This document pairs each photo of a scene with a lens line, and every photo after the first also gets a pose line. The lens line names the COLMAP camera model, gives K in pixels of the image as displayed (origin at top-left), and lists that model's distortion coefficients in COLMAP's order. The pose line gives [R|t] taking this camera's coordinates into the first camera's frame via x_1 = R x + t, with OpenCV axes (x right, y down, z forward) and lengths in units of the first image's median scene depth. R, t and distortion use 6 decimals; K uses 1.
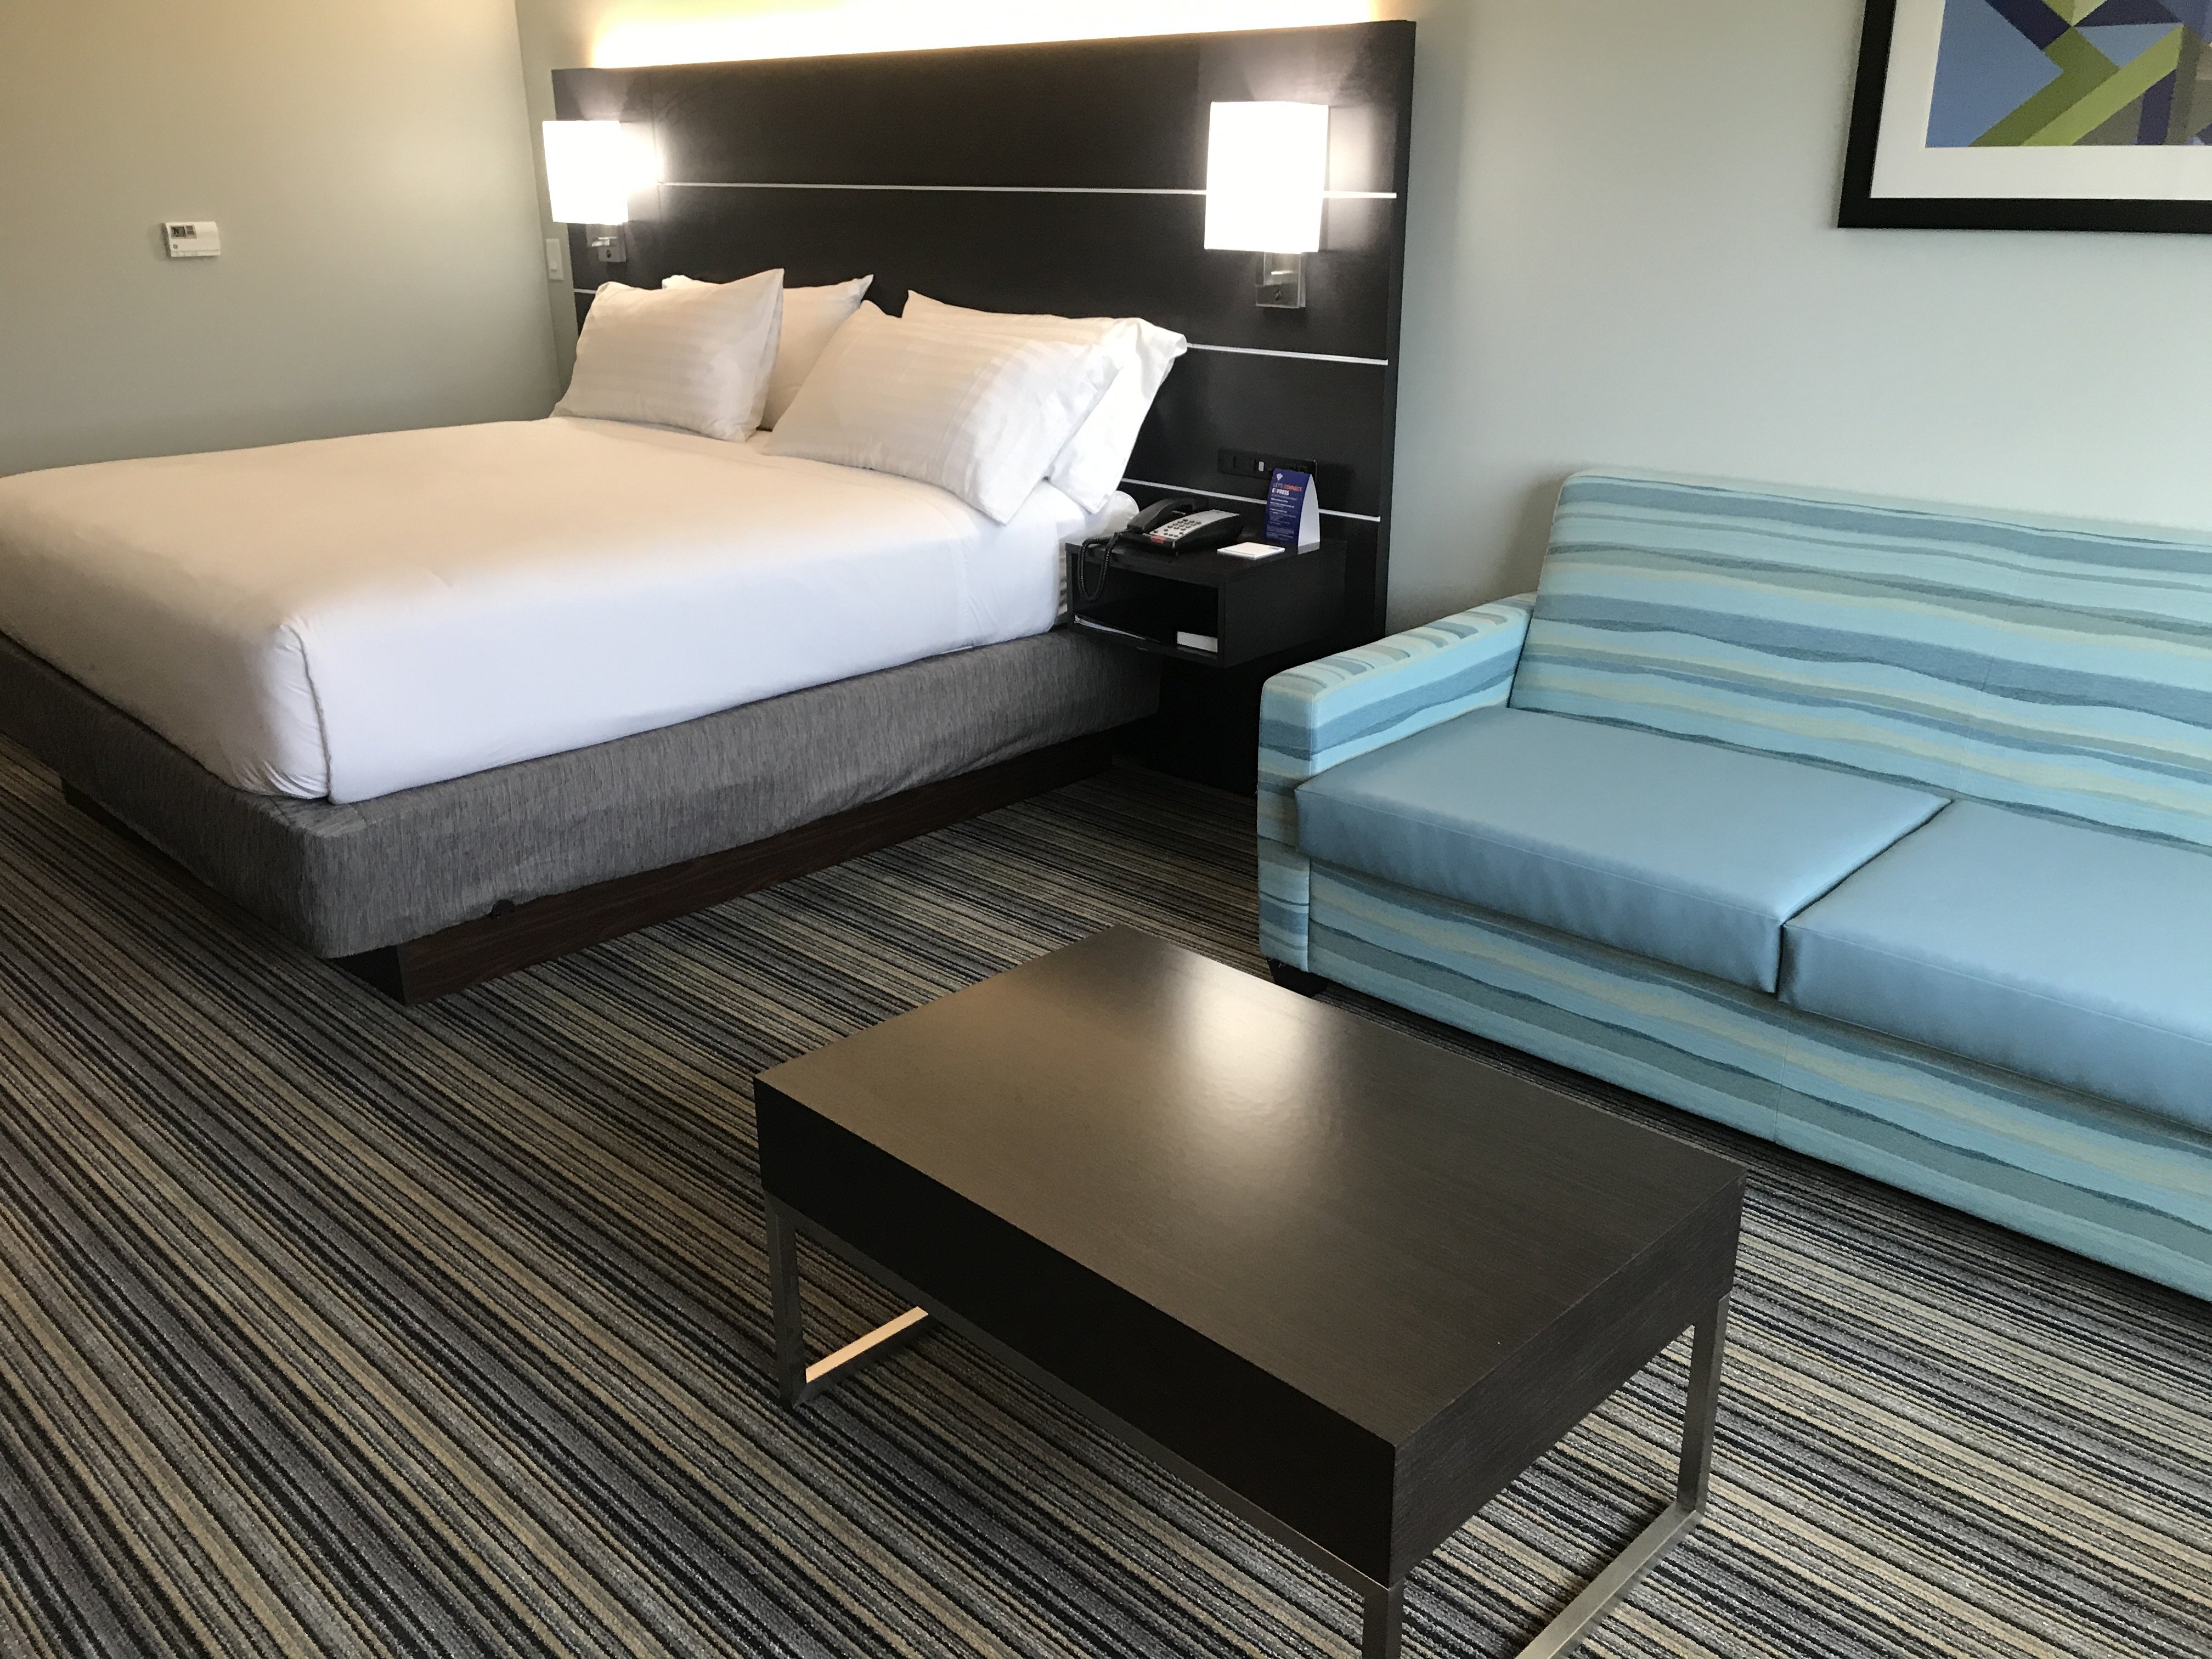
lens RADIAL K [[1827.6, 0, 1101.0], [0, 1827.6, 842.8], [0, 0, 1]] dist [0.001765, 0.004480]
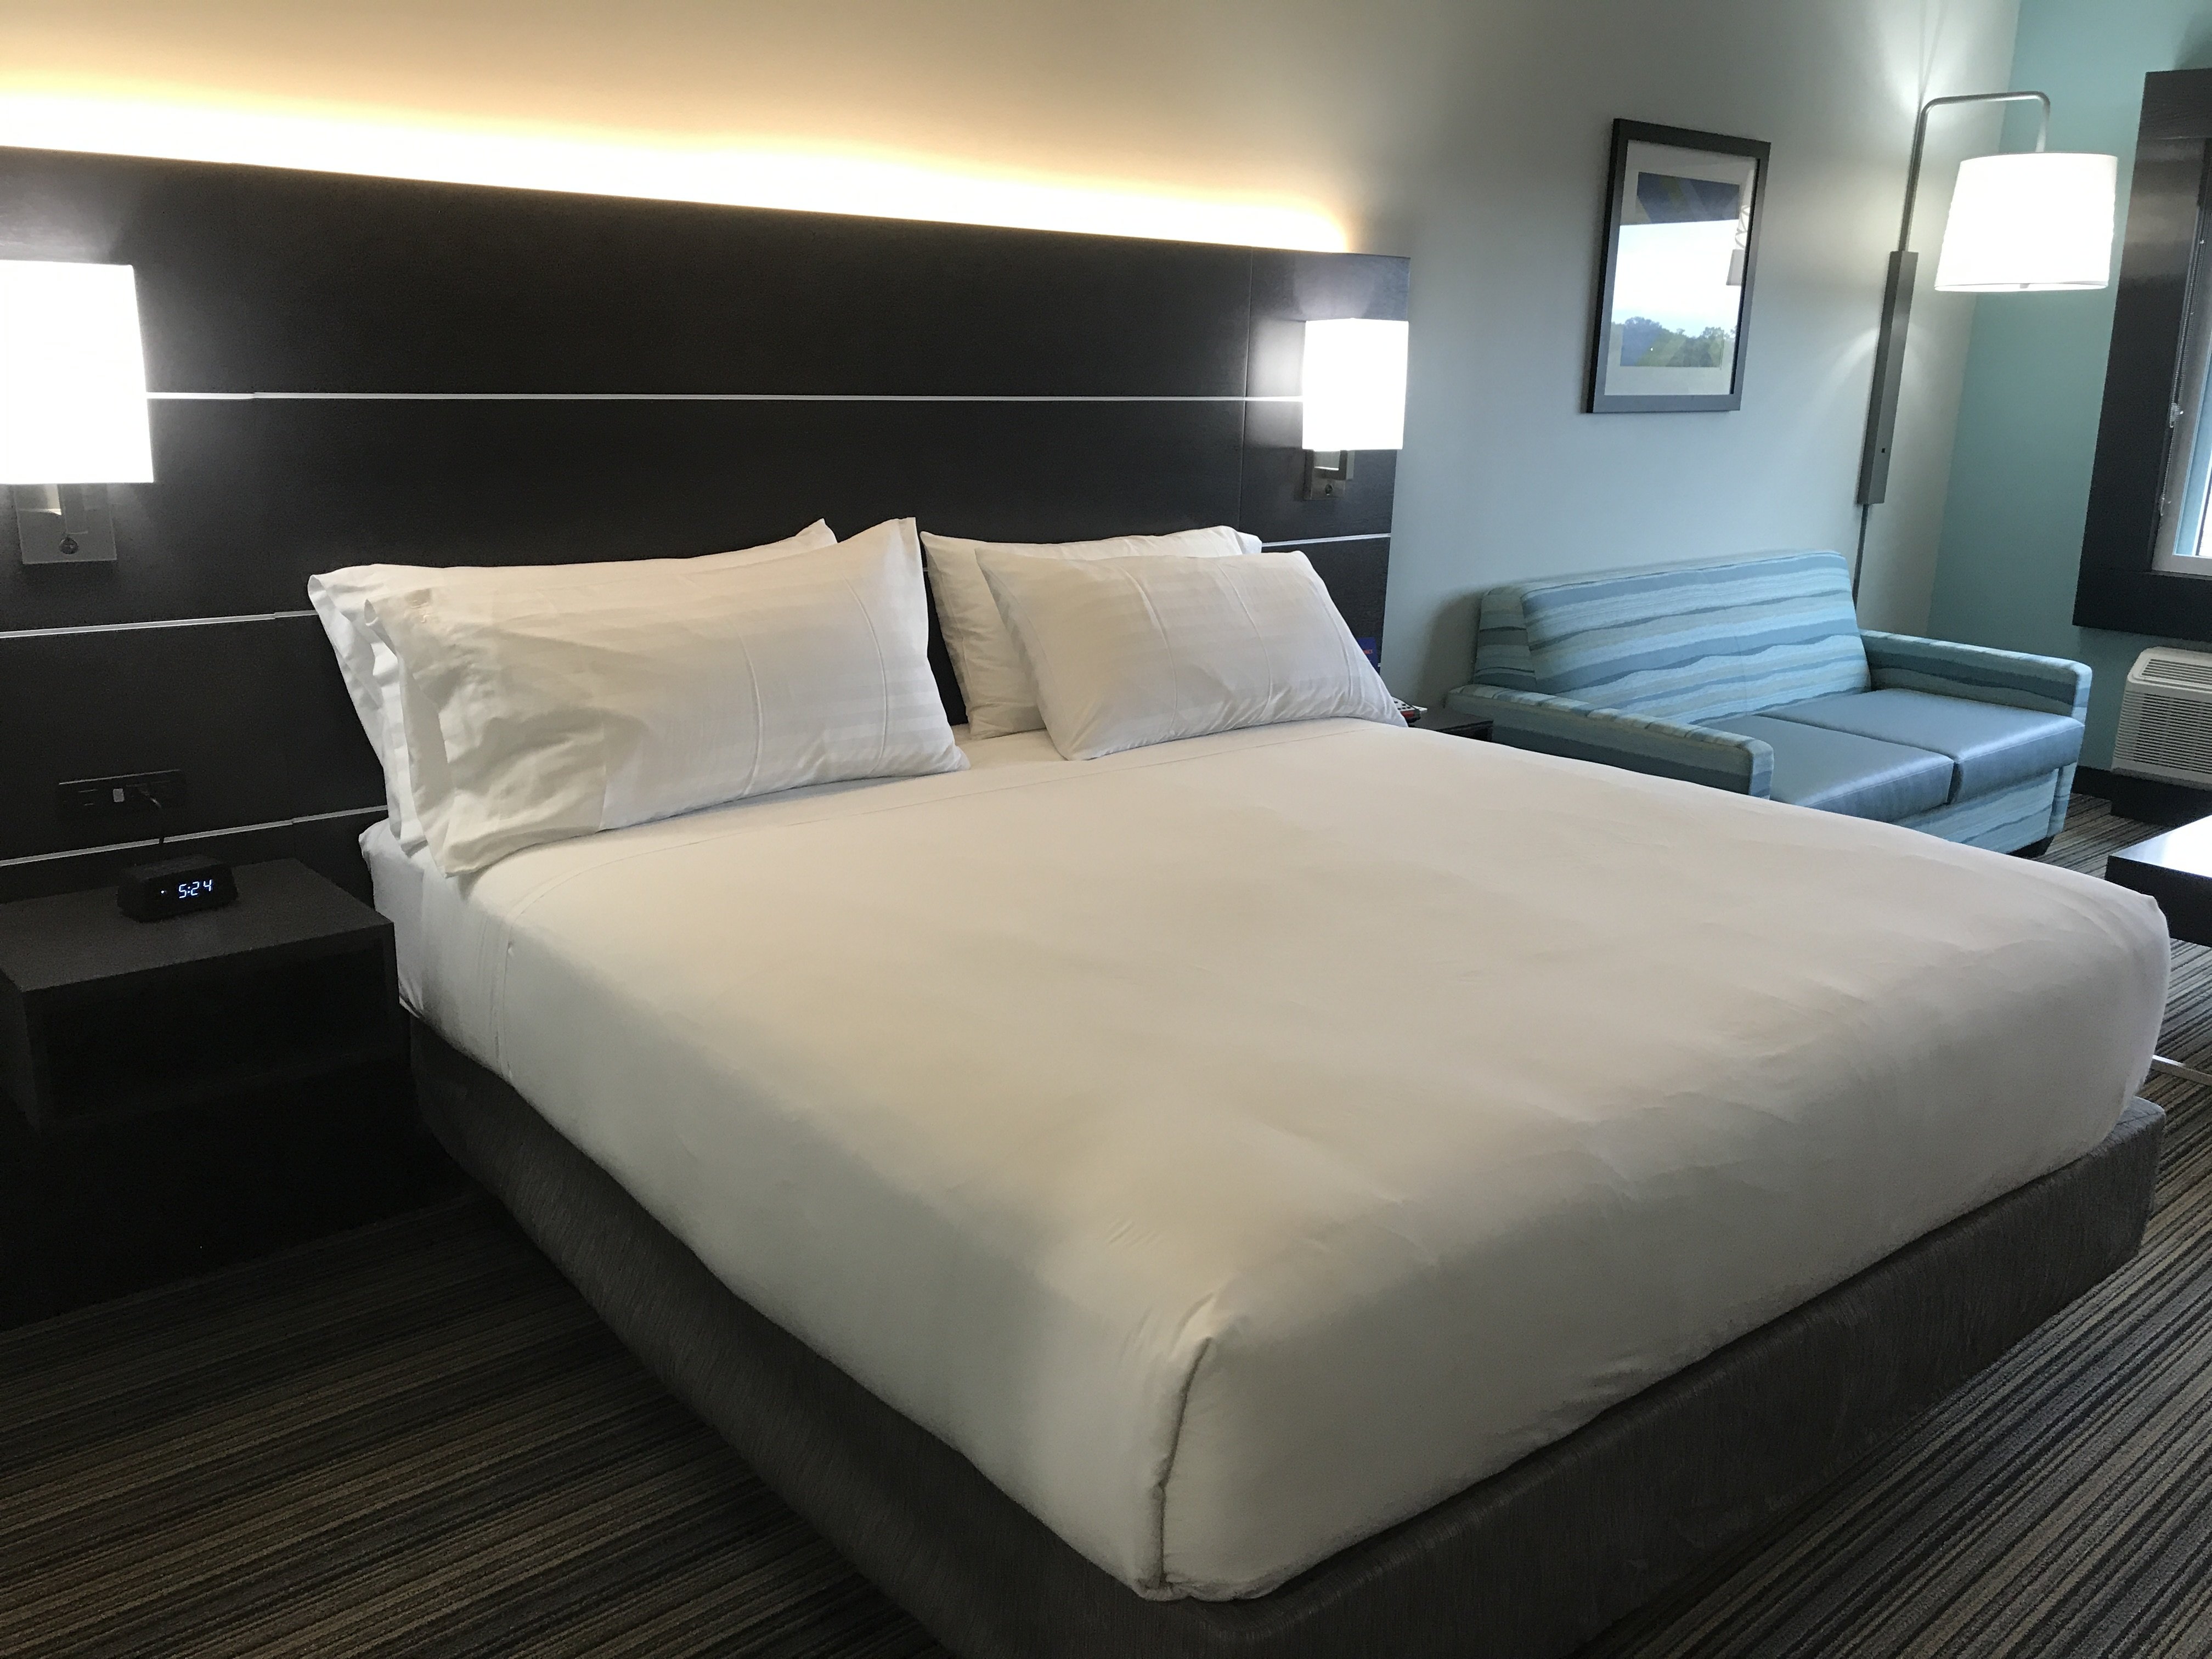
lens RADIAL K [[1827.6, 0, 1101.0], [0, 1827.6, 842.8], [0, 0, 1]] dist [0.001765, 0.004480]
pose [[0.083351, -0.237916, 0.967703, -0.985908], [0.340590, 0.919405, 0.196705, -0.363684], [-0.936510, 0.313194, 0.157665, 1.015770]]
